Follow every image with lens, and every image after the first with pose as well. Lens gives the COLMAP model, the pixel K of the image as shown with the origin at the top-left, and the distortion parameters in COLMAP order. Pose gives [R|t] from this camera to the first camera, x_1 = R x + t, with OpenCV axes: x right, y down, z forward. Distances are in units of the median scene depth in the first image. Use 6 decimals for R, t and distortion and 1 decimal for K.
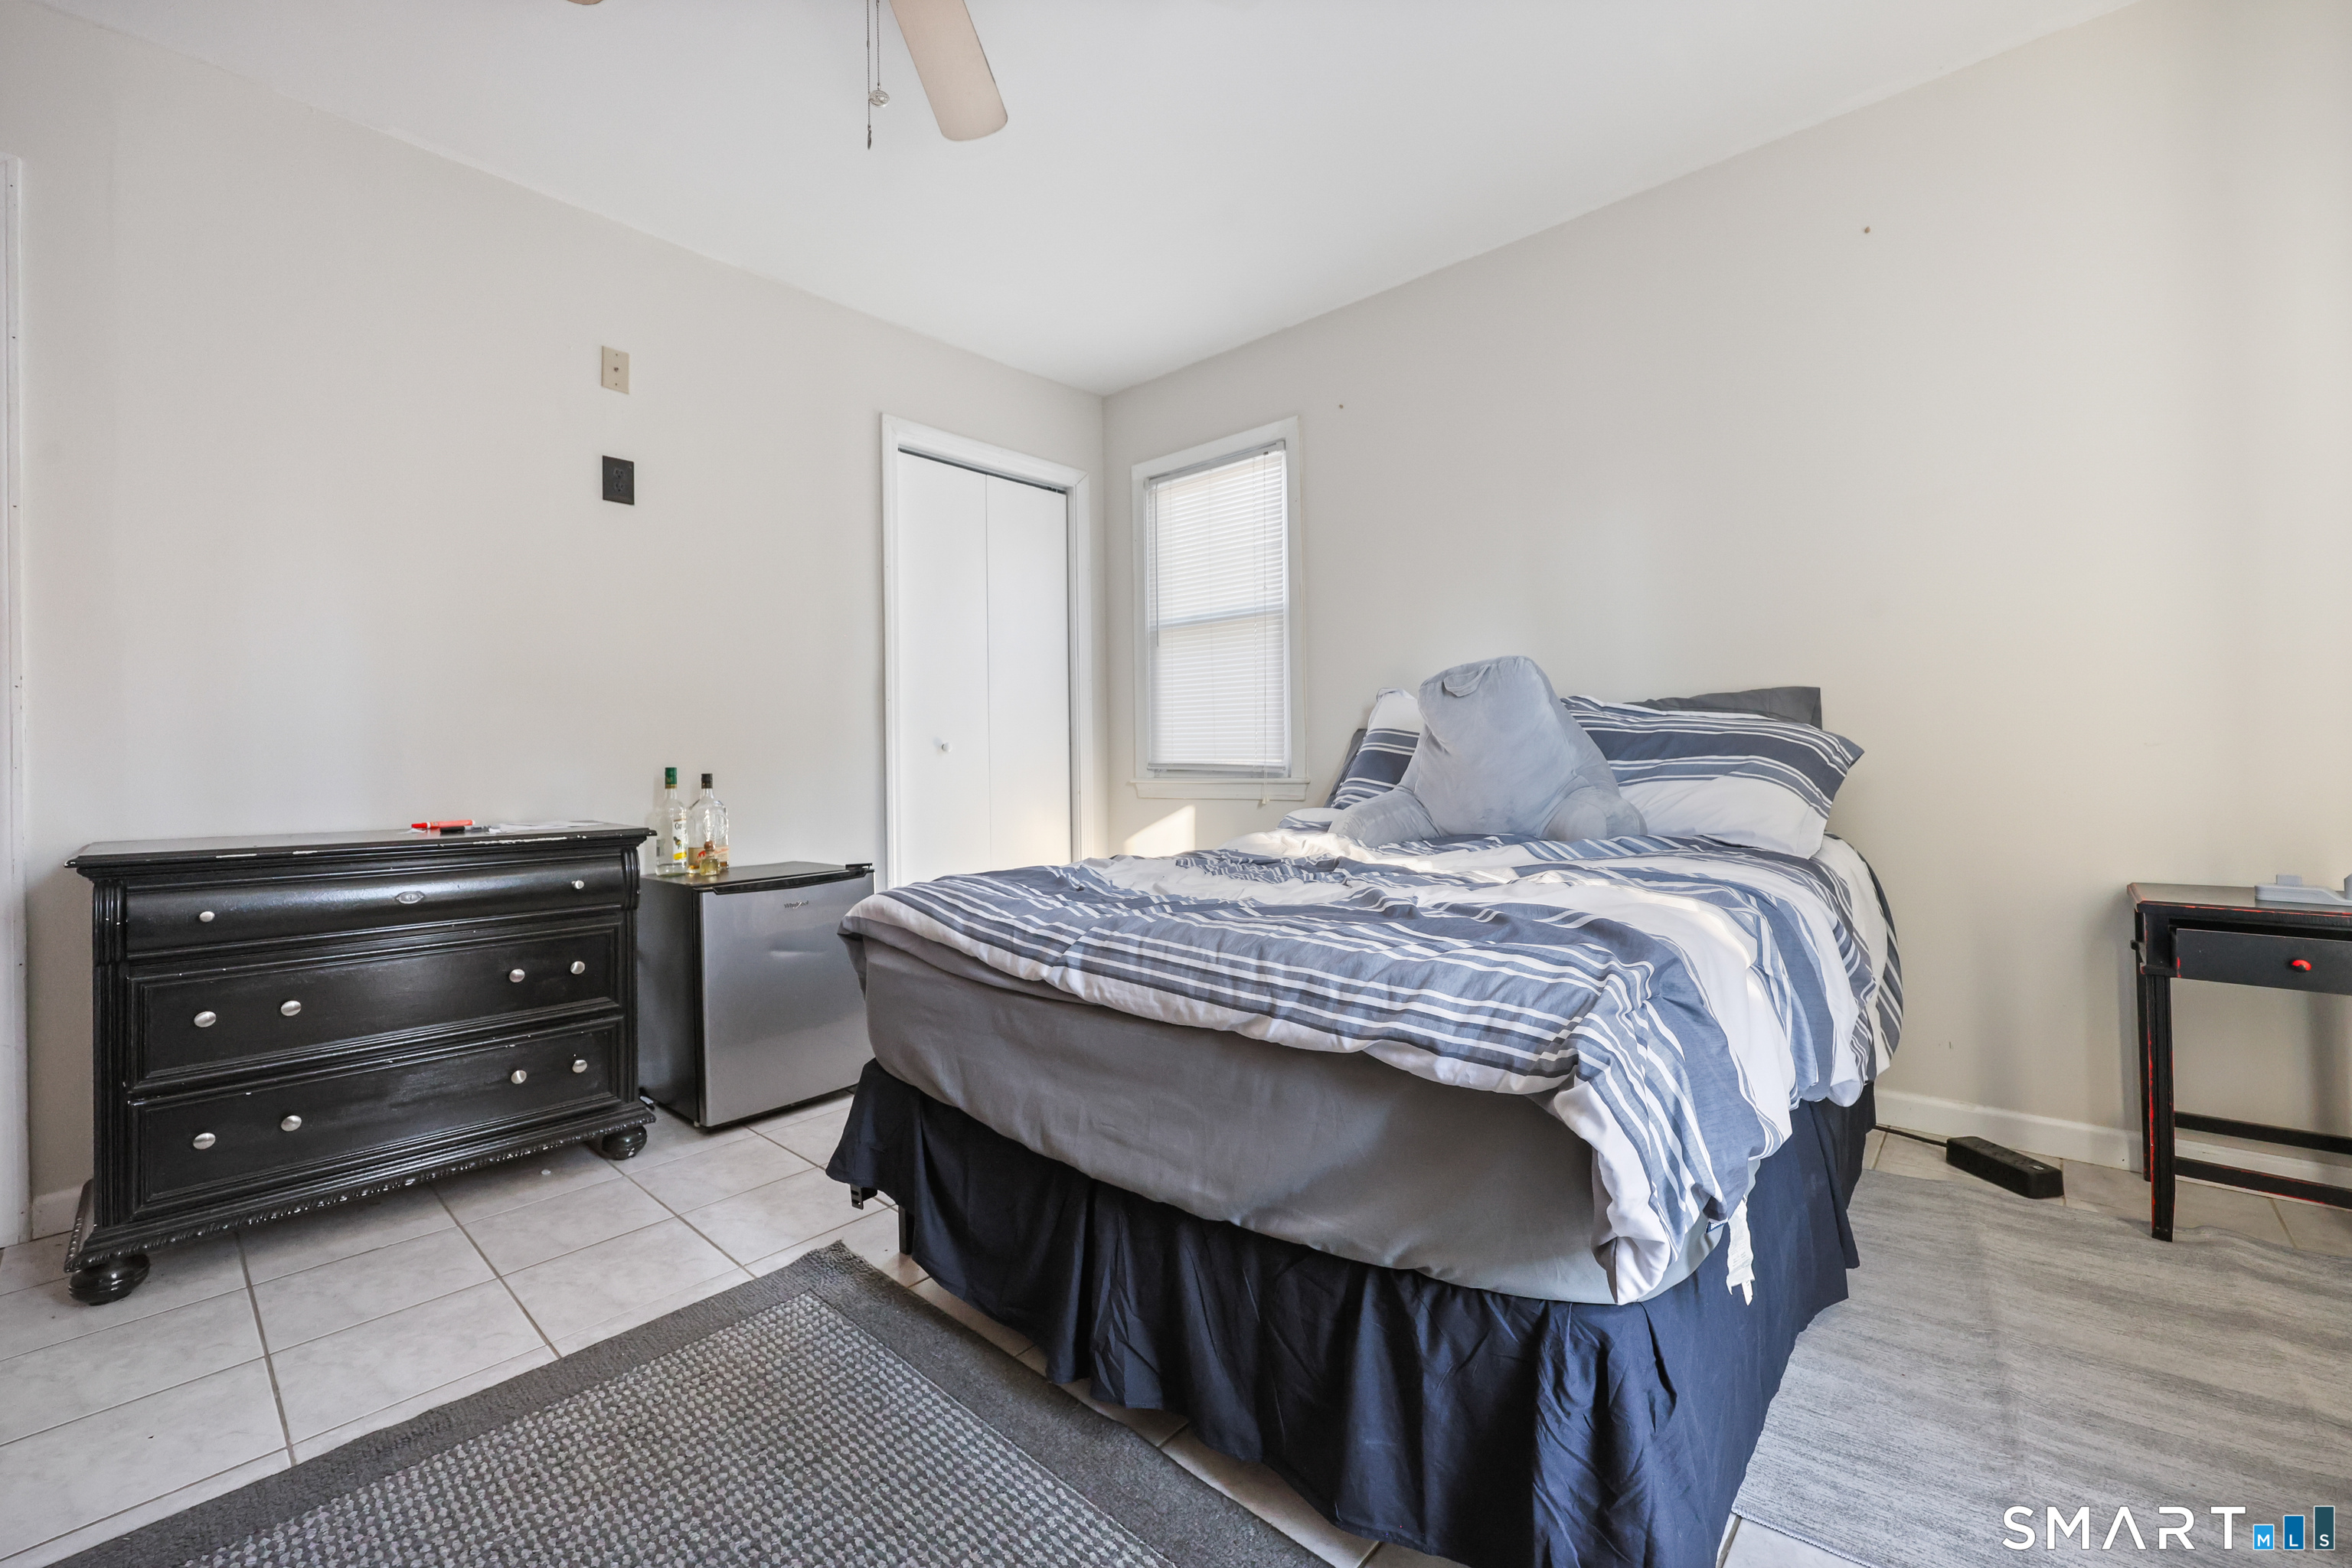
lens RADIAL K [[947.9, 0, 1188.6], [0, 947.9, 776.1], [0, 0, 1]] dist [-0.000864, -0.000072]
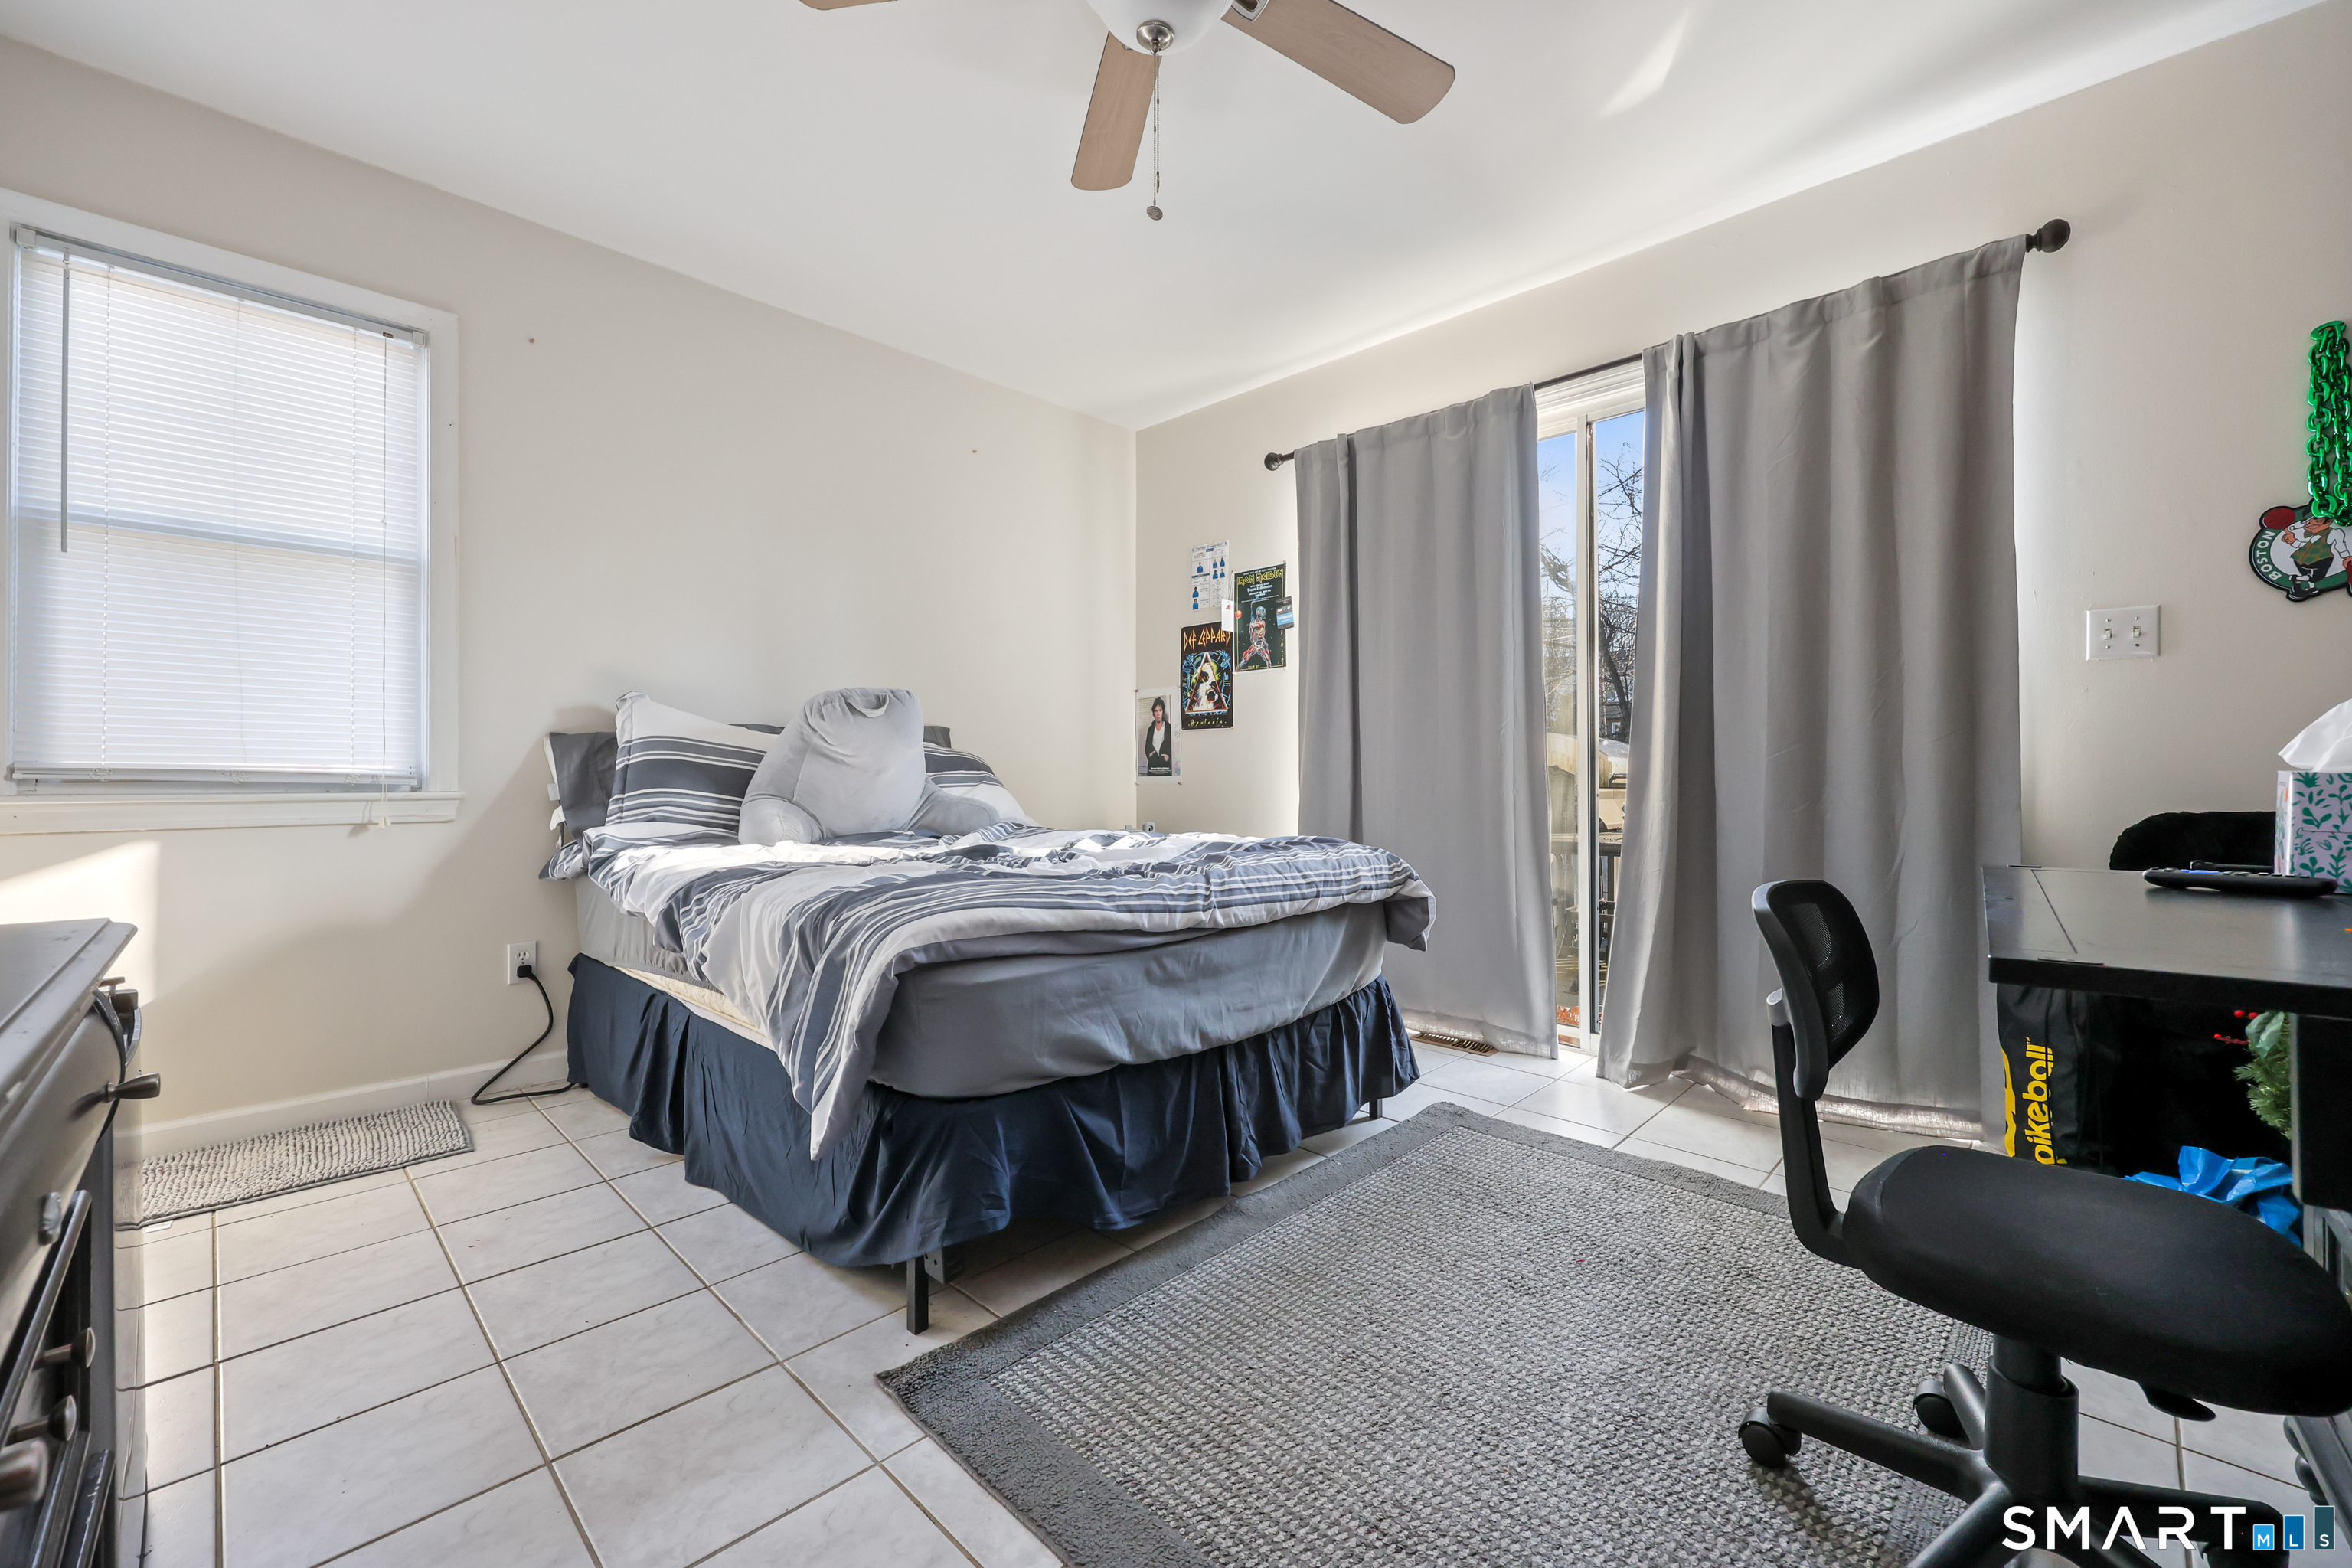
lens RADIAL K [[947.9, 0, 1188.6], [0, 947.9, 776.1], [0, 0, 1]] dist [-0.000864, -0.000072]
pose [[0.052813, 0.008971, 0.998564, -1.468764], [0.012652, 0.999873, -0.009652, 0.014026], [-0.998524, 0.013144, 0.052693, 0.902793]]
